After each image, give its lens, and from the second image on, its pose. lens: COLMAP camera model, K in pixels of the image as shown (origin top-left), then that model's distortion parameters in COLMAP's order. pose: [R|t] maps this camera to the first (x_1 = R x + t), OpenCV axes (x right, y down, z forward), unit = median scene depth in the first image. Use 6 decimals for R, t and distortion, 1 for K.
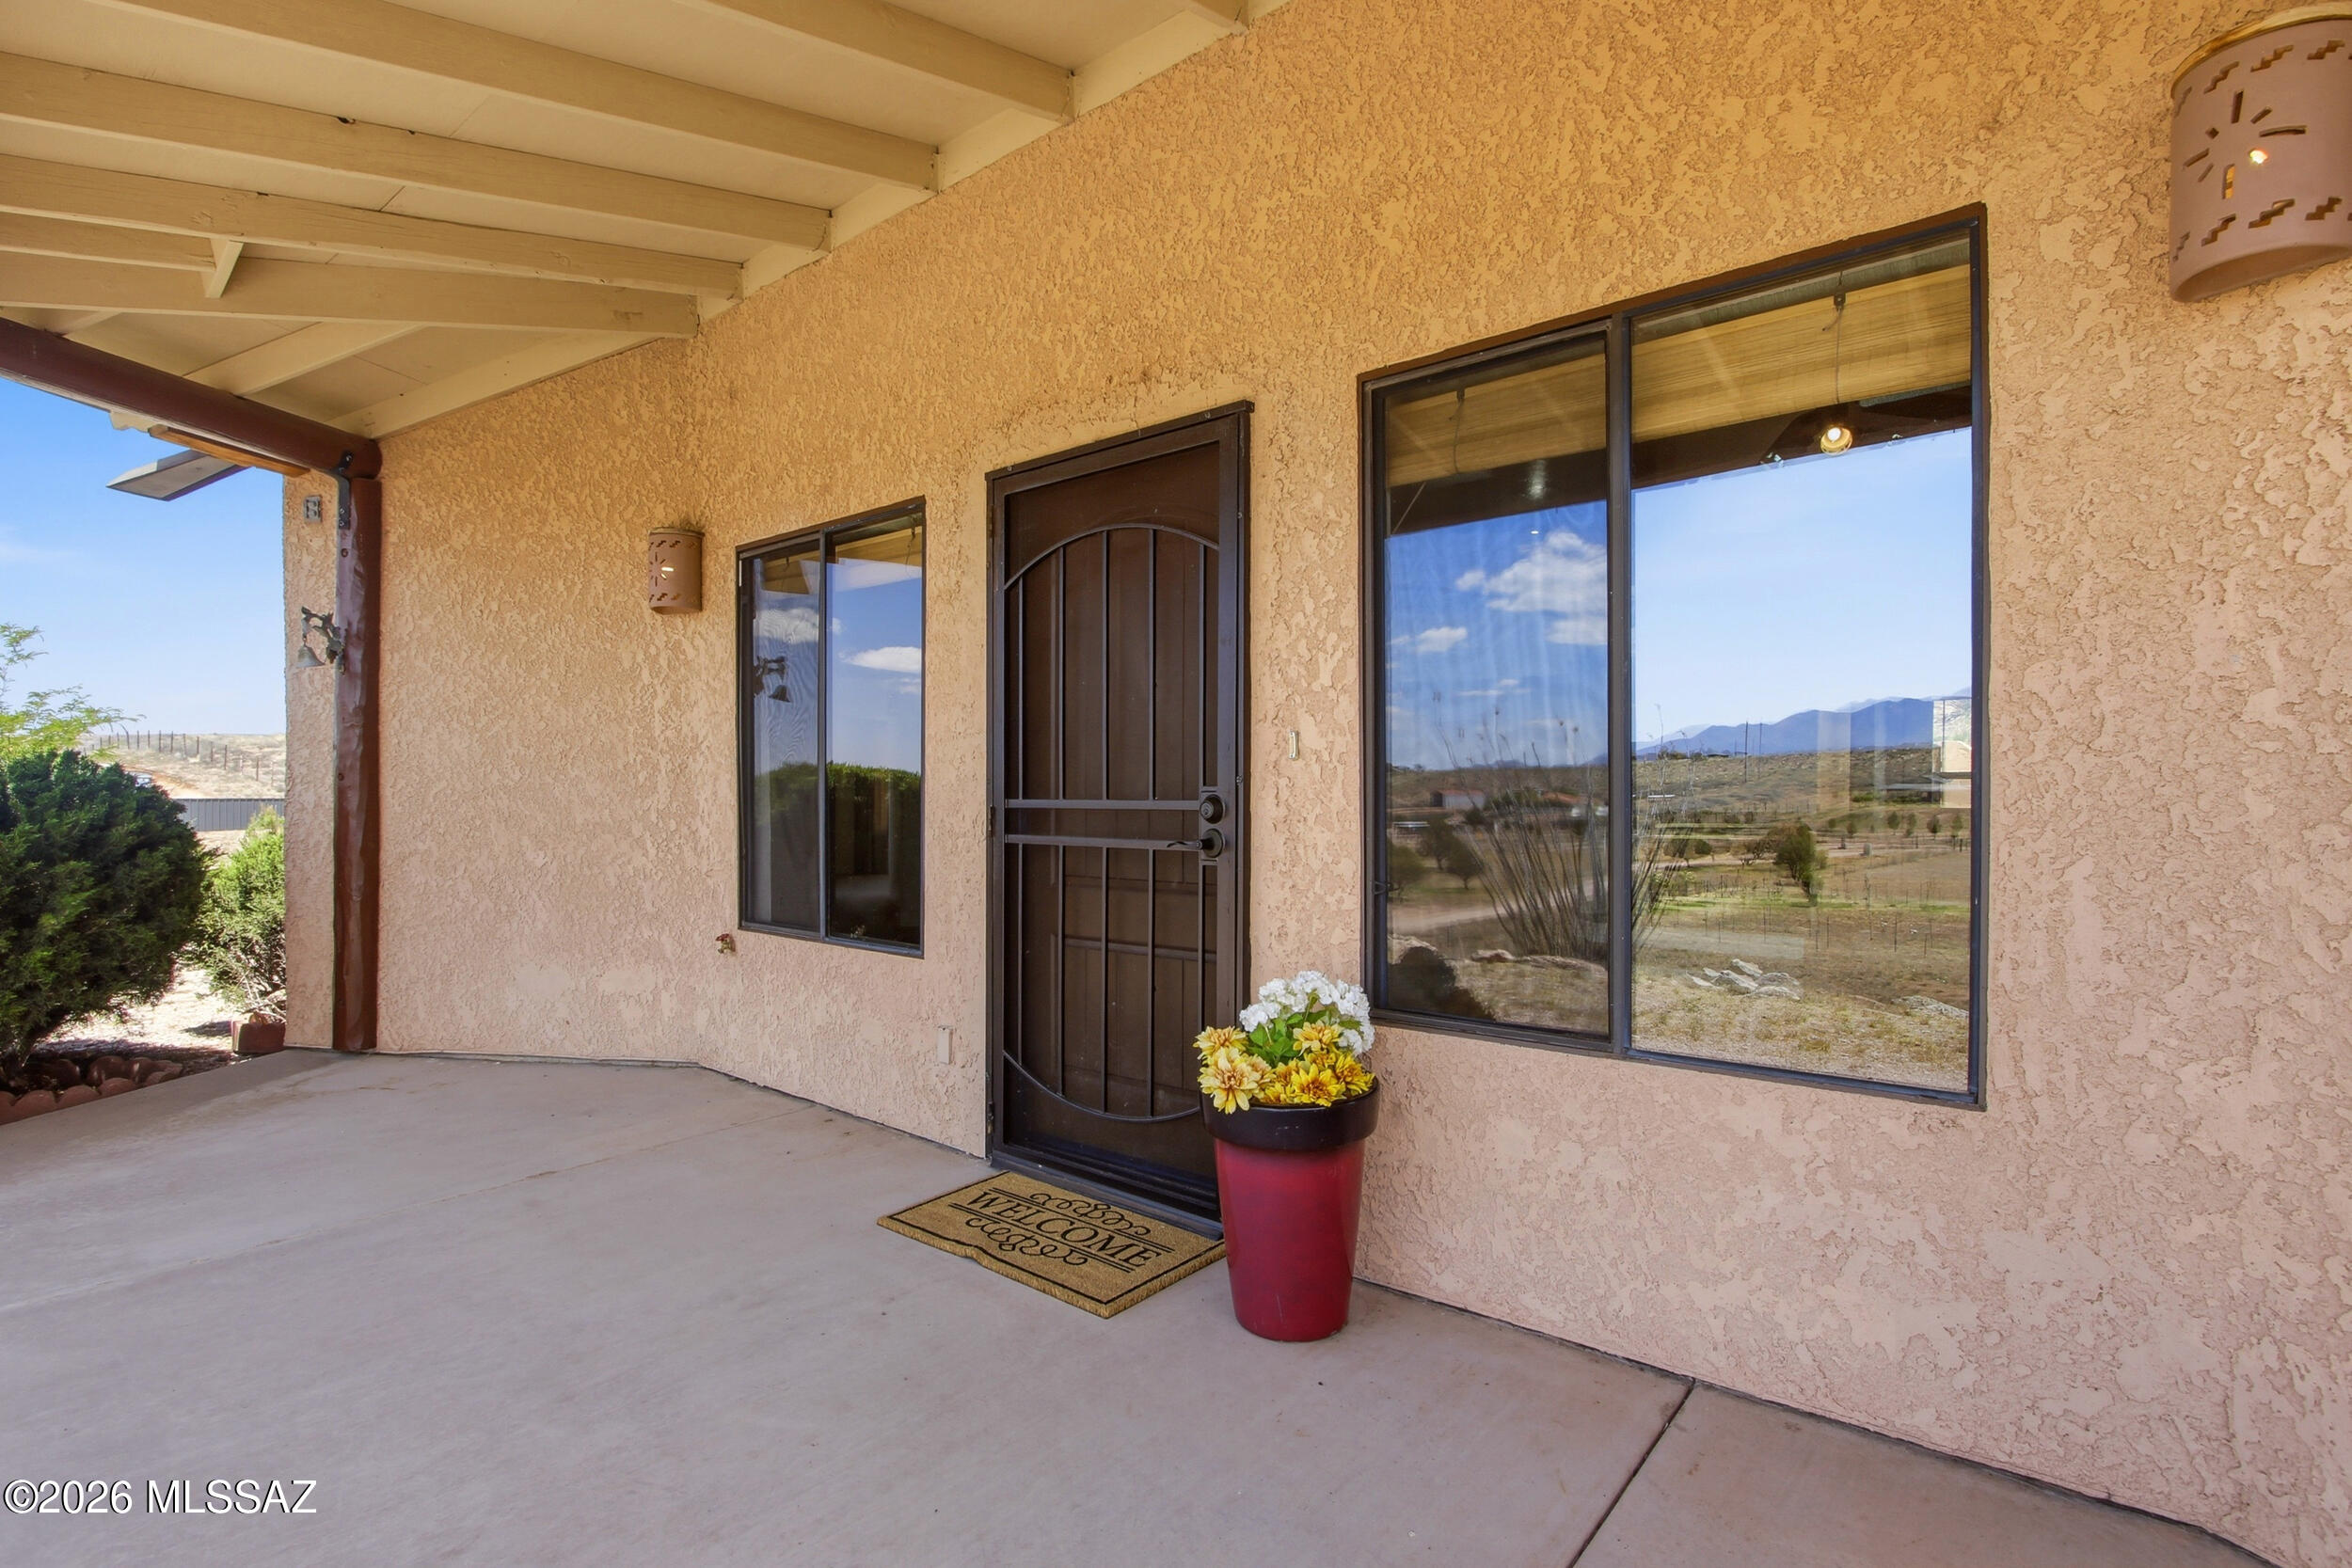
lens RADIAL K [[1138.0, 0, 1176.4], [0, 1138.0, 821.9], [0, 0, 1]] dist [-0.006321, -0.000368]
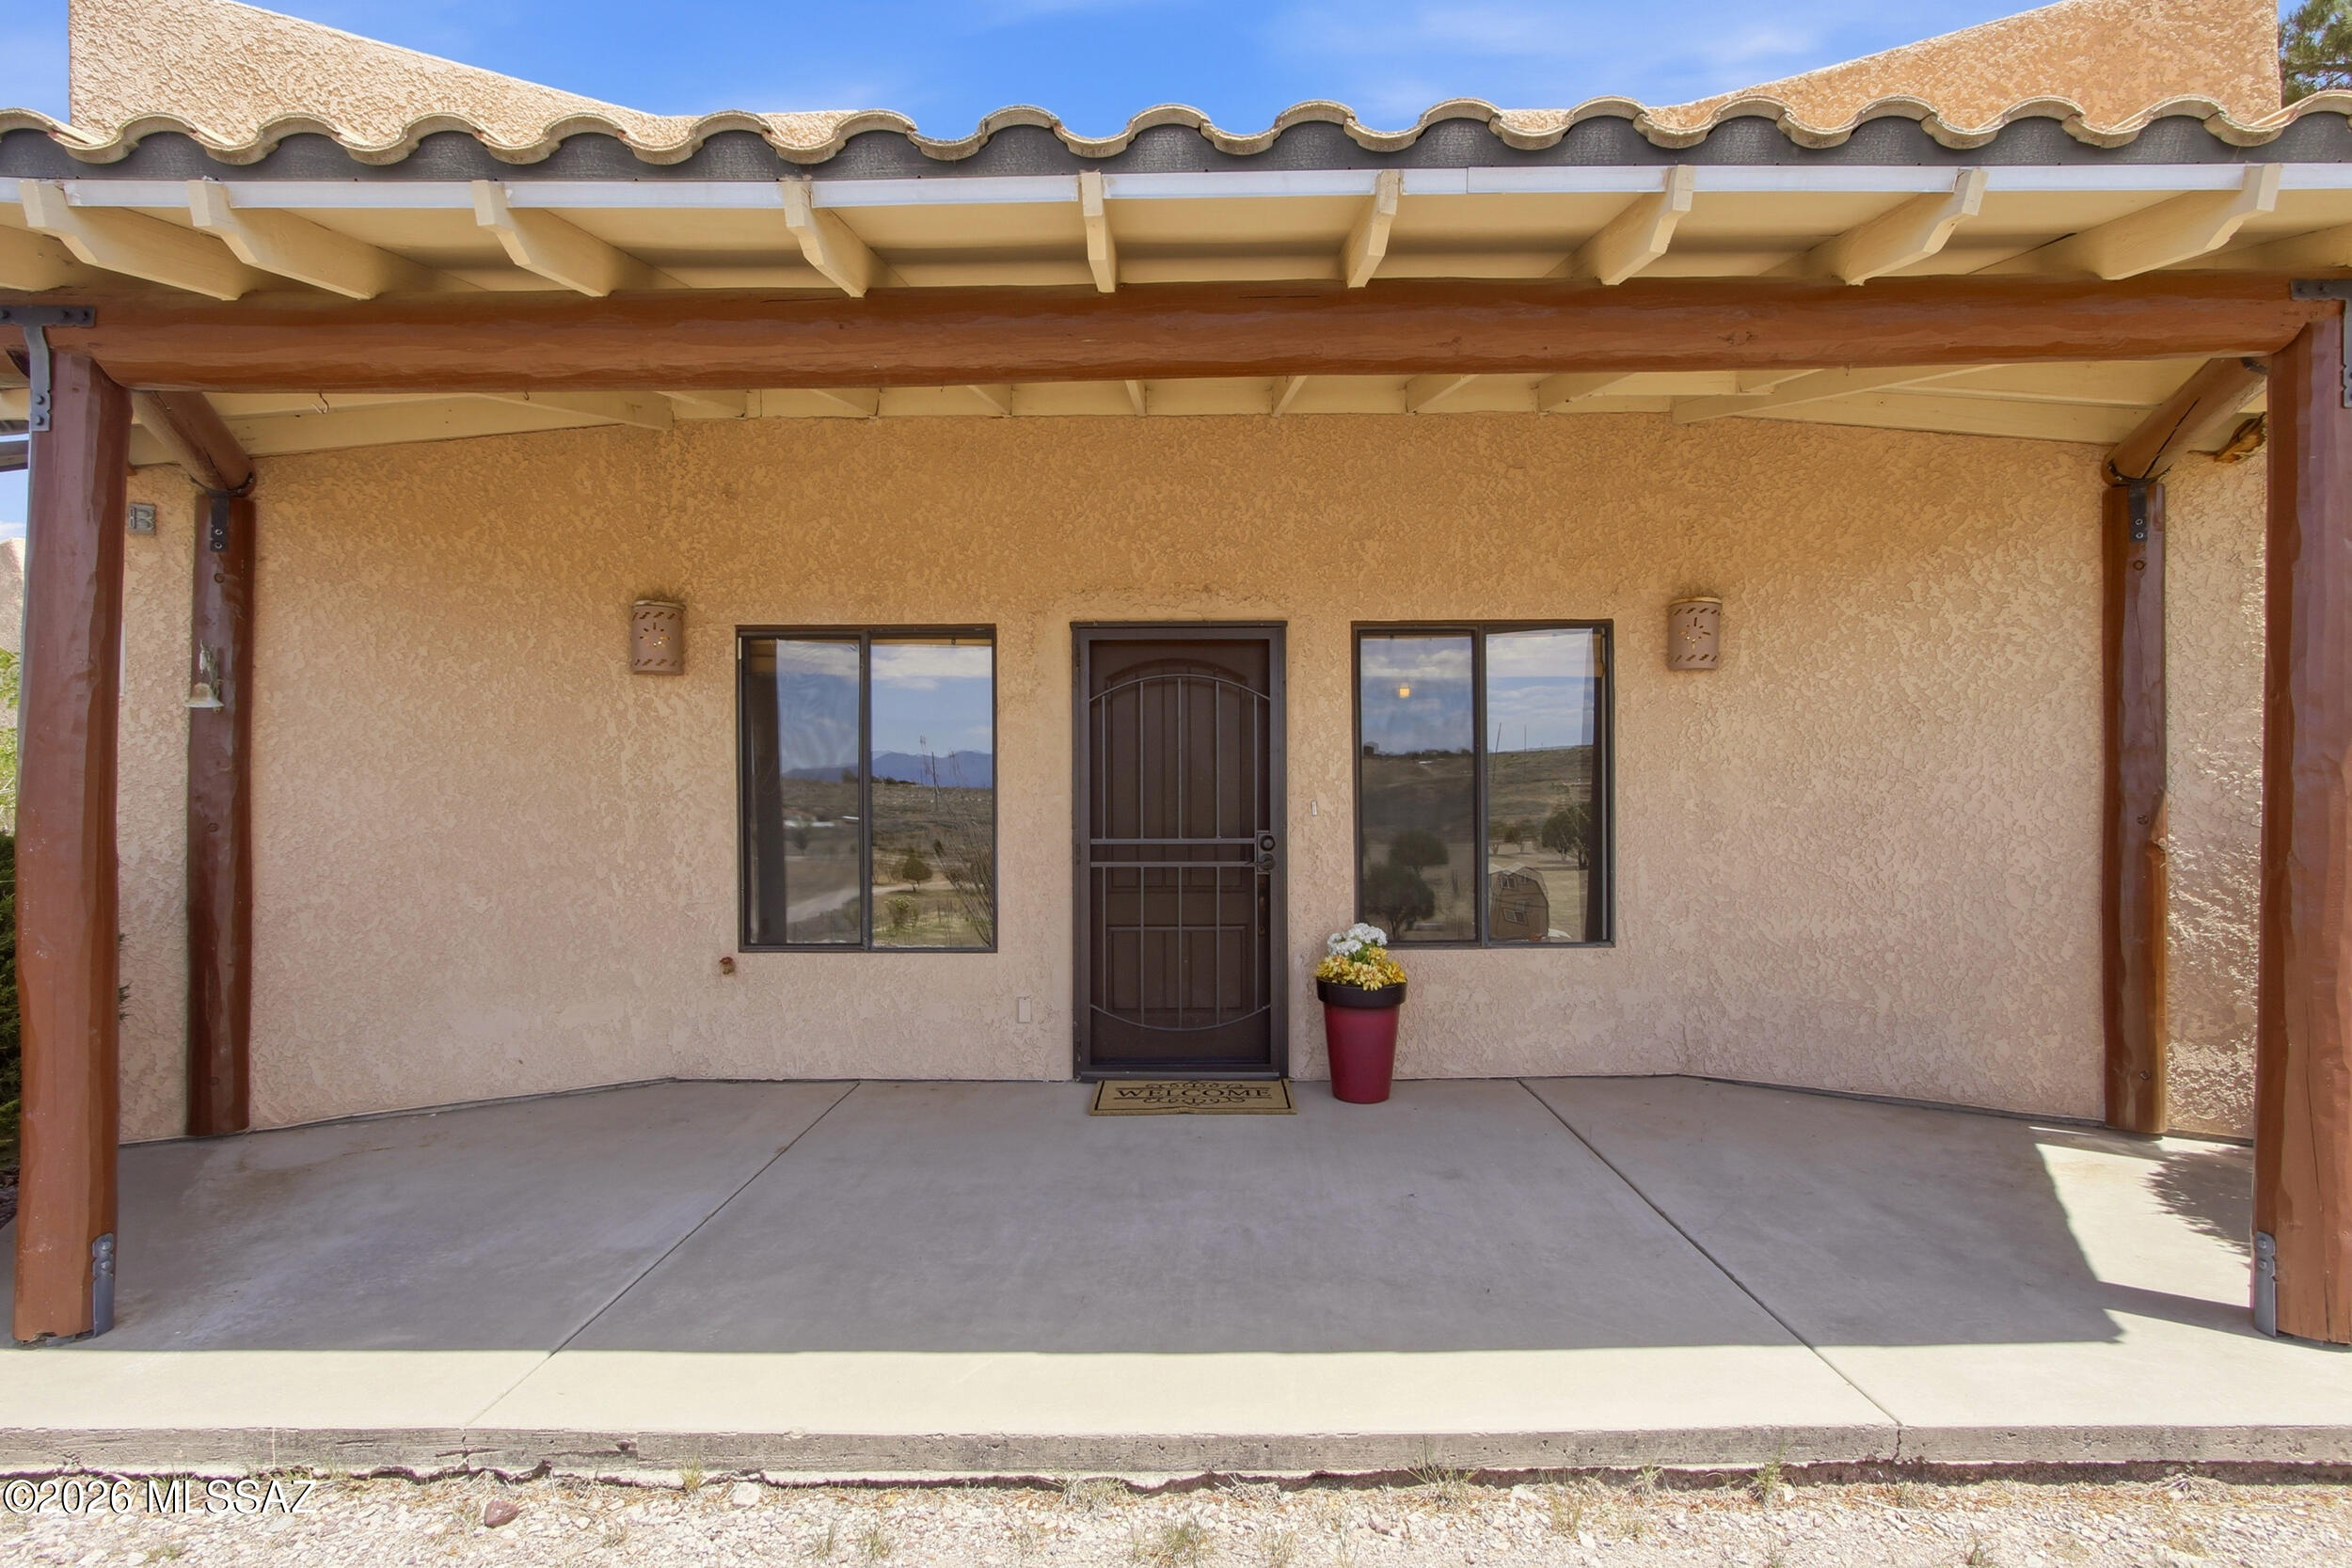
lens RADIAL K [[1138.0, 0, 1176.4], [0, 1138.0, 821.9], [0, 0, 1]] dist [-0.006321, -0.000368]
pose [[0.767858, -0.018162, 0.640362, -0.870935], [0.020555, 0.999782, 0.003708, -0.038316], [-0.640290, 0.010315, 0.768064, -0.206046]]
